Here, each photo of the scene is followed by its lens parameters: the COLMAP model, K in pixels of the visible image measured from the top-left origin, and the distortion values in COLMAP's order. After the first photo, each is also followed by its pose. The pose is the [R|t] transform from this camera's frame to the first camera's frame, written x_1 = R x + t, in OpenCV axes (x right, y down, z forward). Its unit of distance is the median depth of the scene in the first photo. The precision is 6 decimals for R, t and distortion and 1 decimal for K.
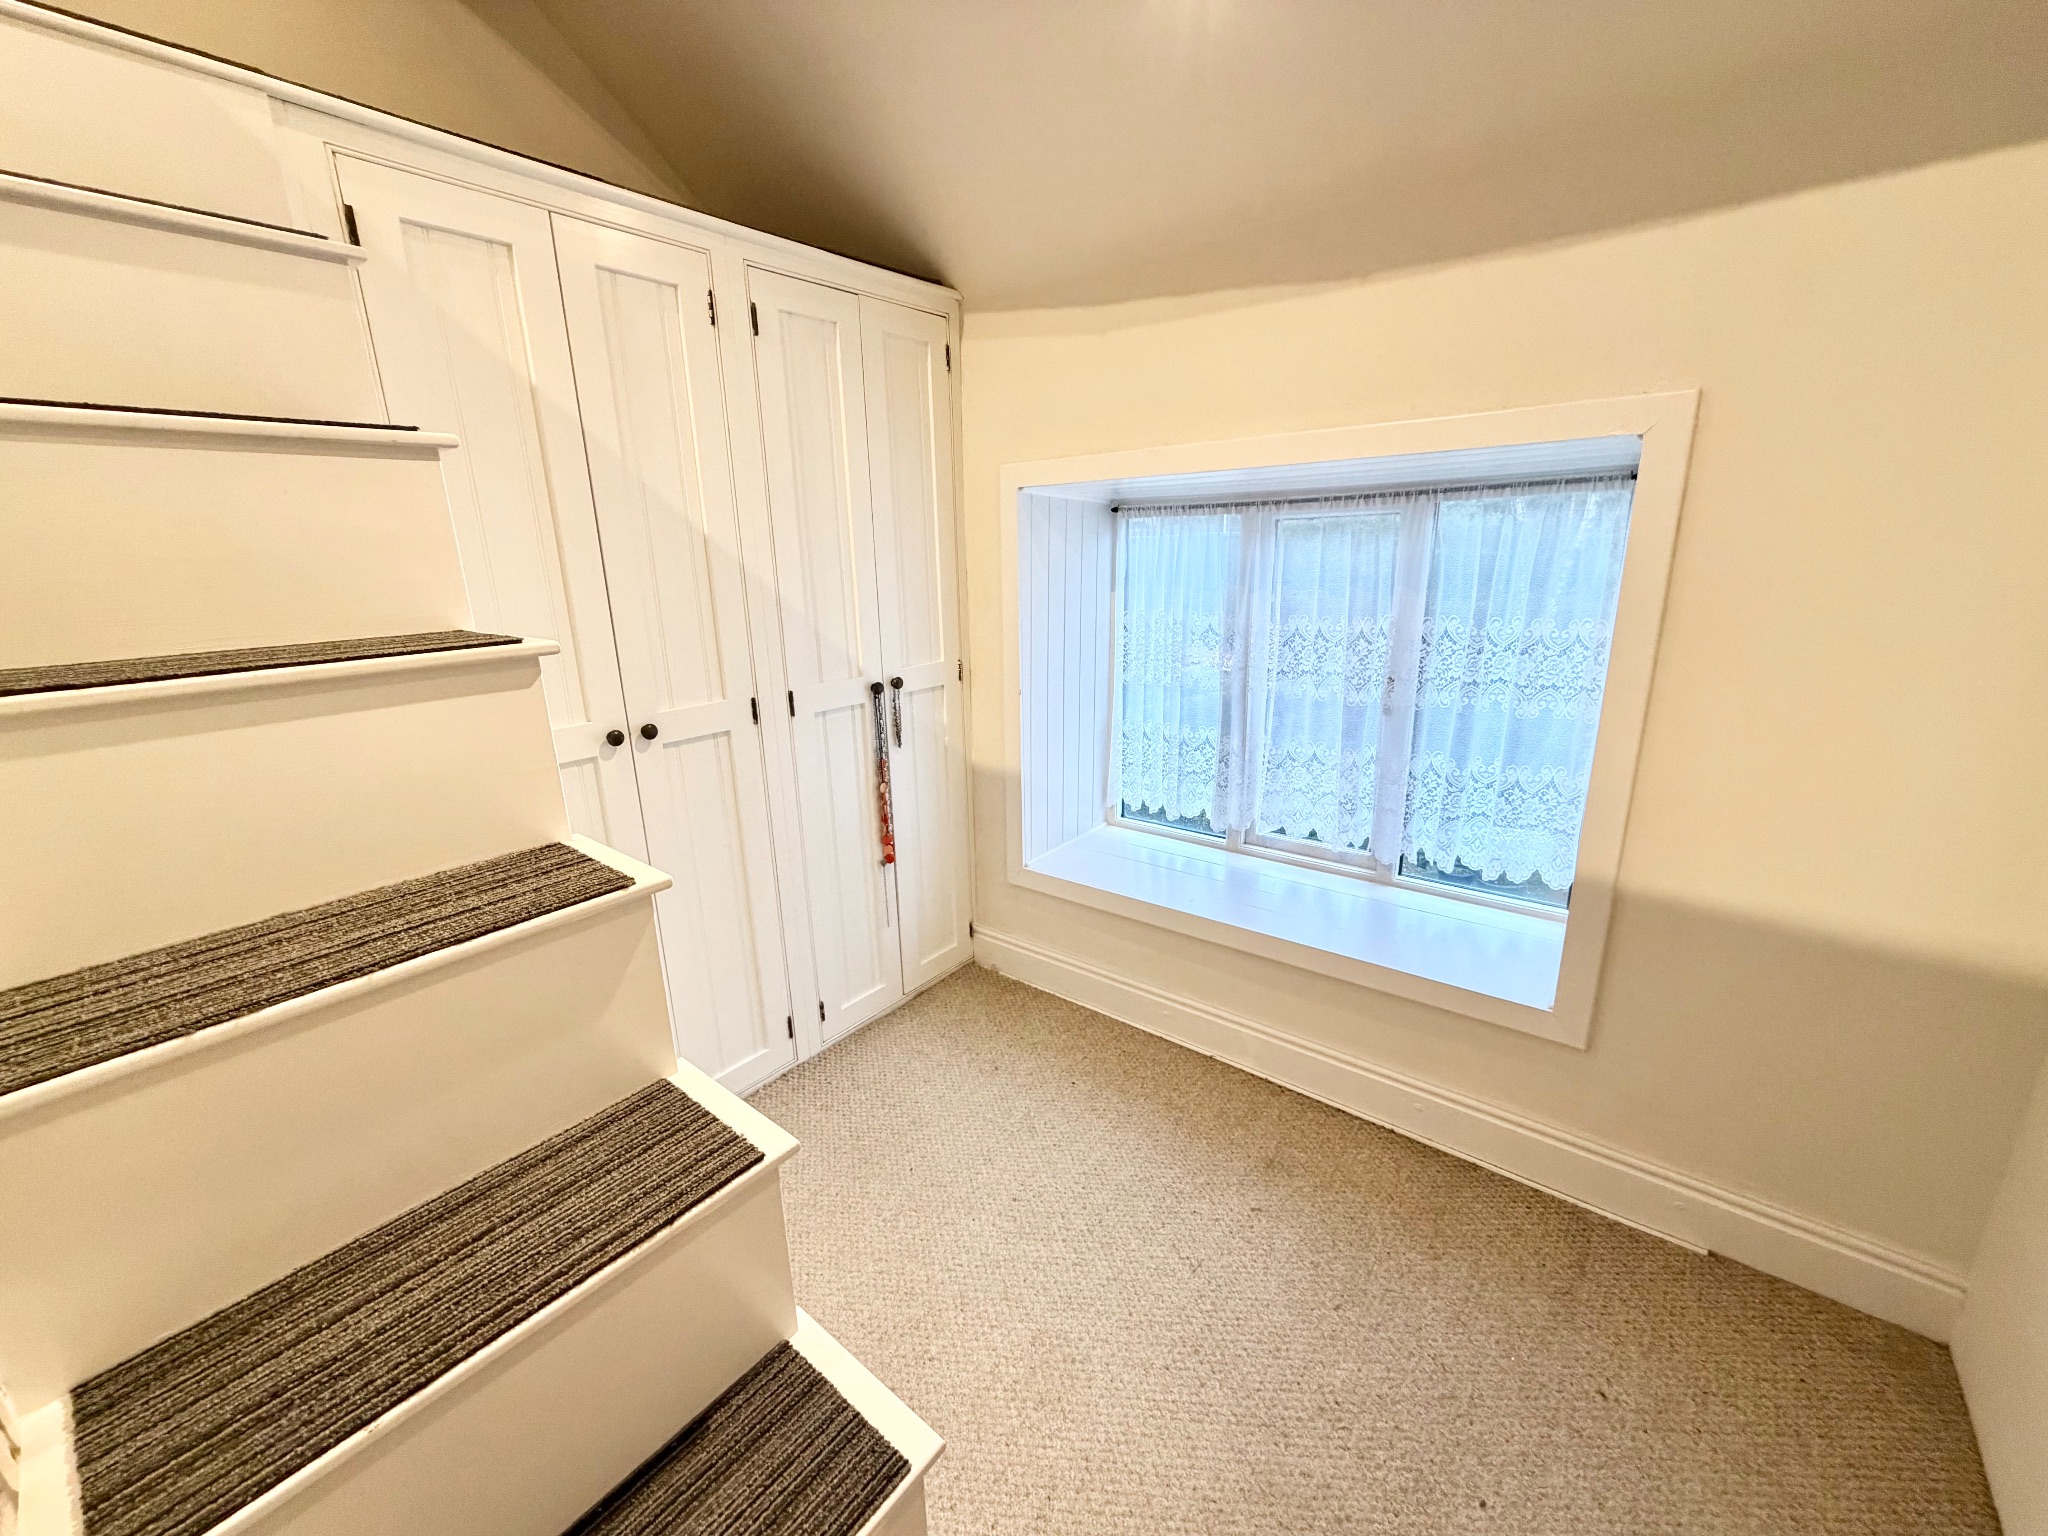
lens RADIAL K [[812.0, 0, 1019.8], [0, 812.0, 765.3], [0, 0, 1]] dist [0.000740, -0.000516]
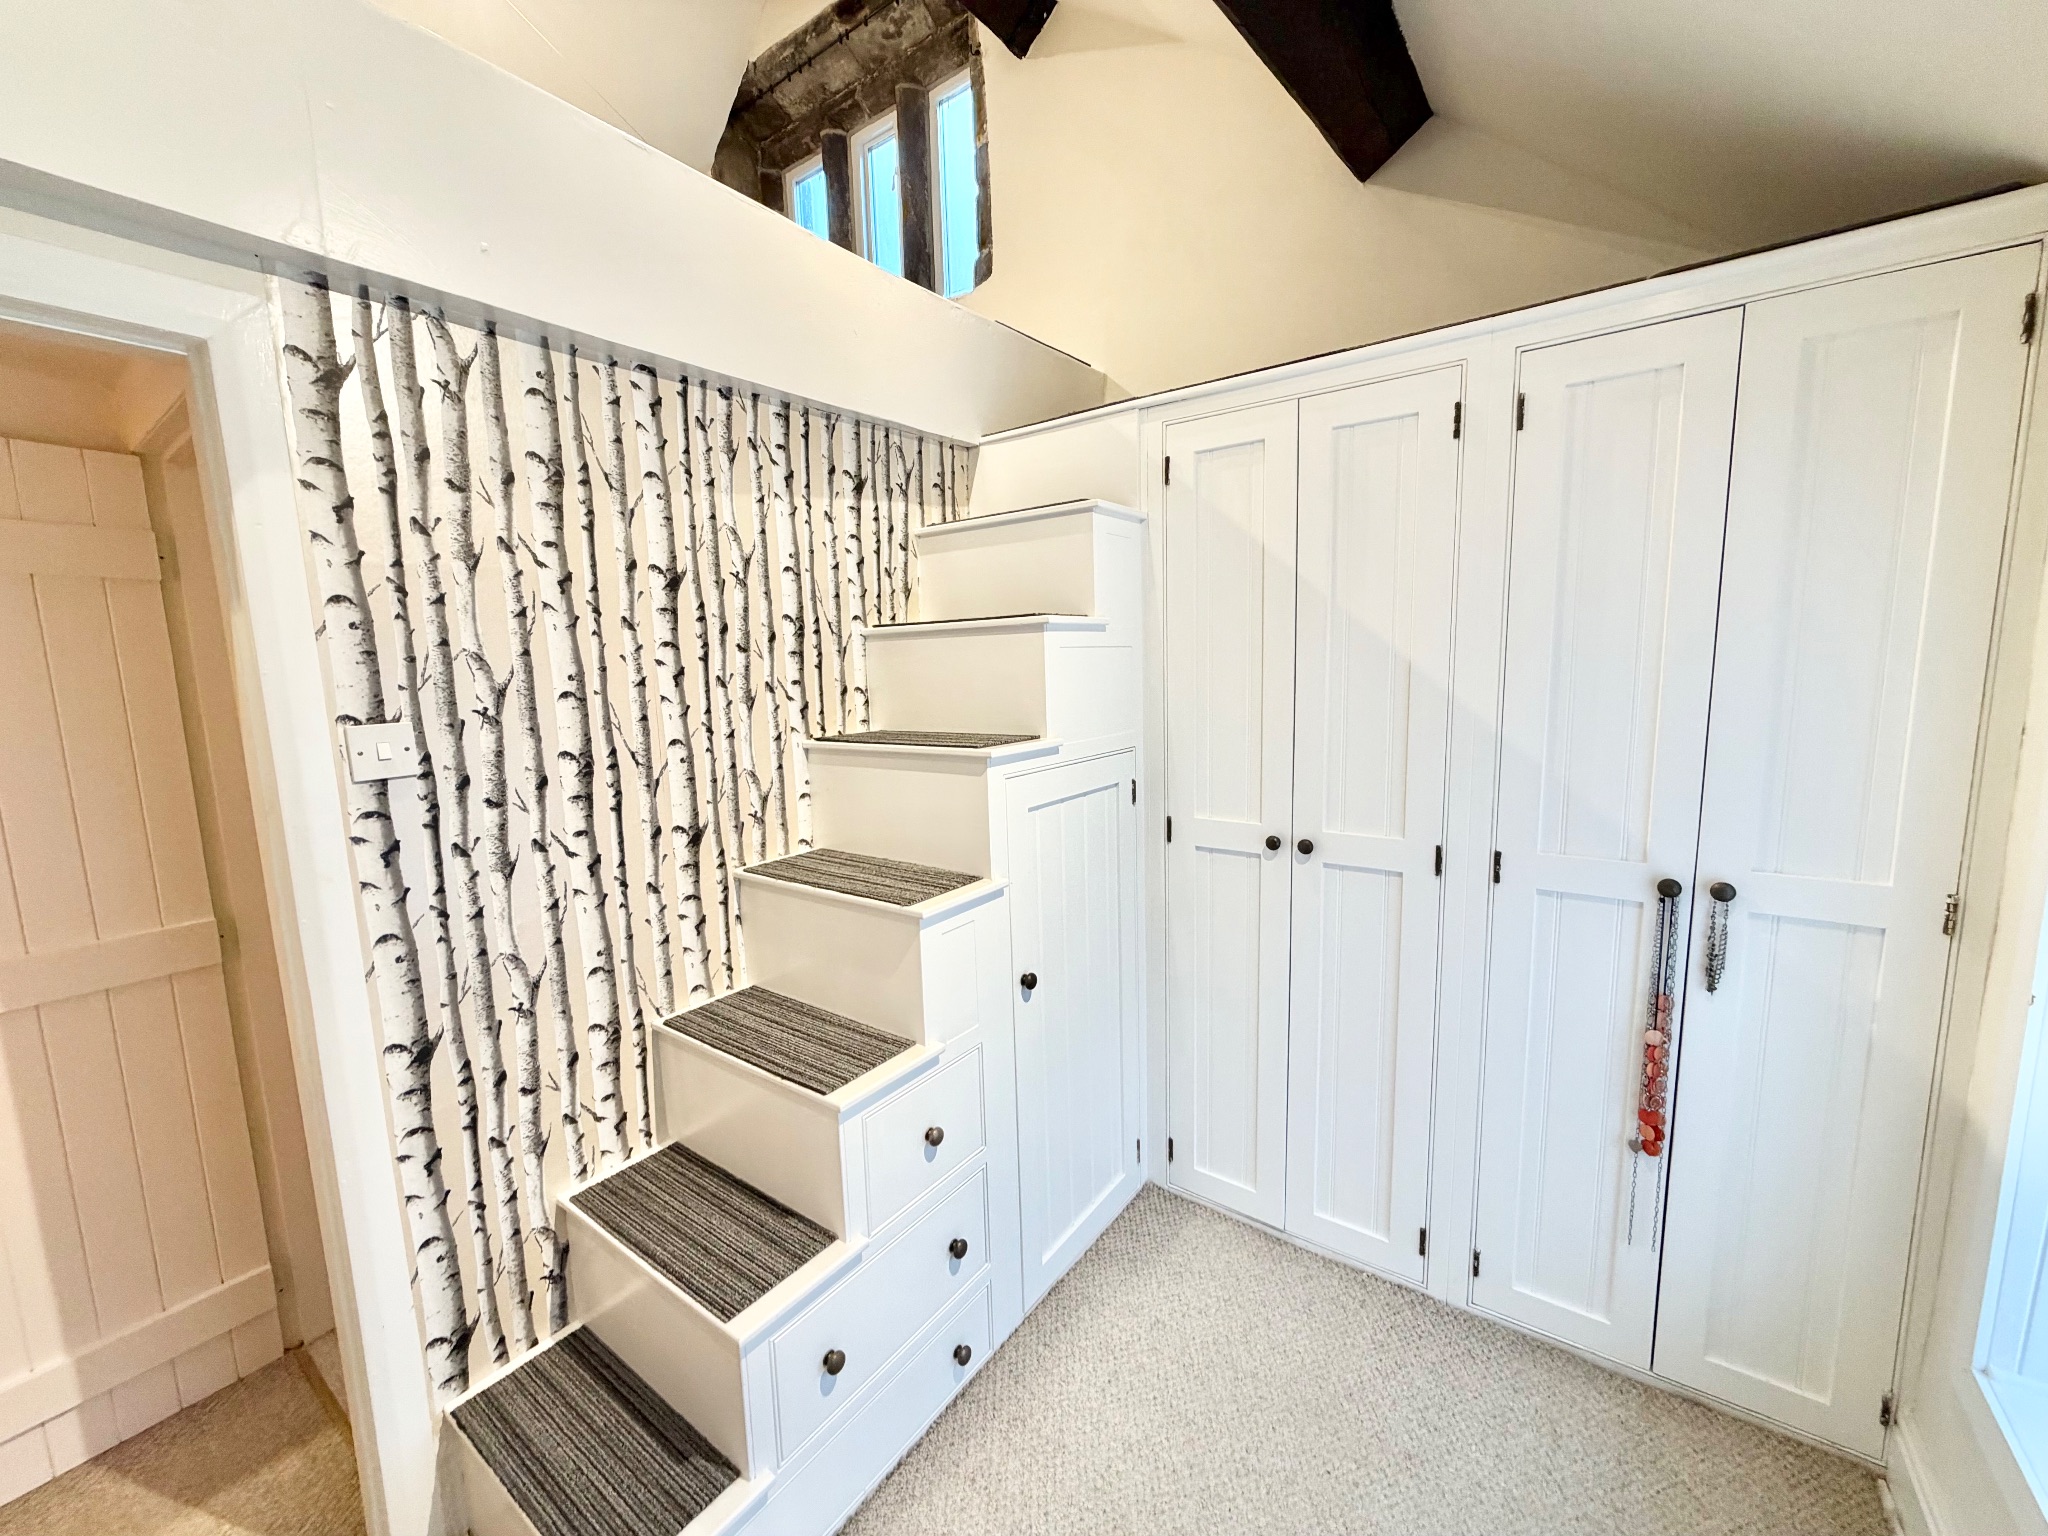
lens RADIAL K [[812.0, 0, 1020.8], [0, 812.0, 767.1], [0, 0, 1]] dist [0.000740, -0.000516]
pose [[0.056546, 0.153650, -0.986506, 0.510999], [-0.237360, 0.961826, 0.136201, -0.184897], [0.969775, 0.226456, 0.090858, 0.494508]]
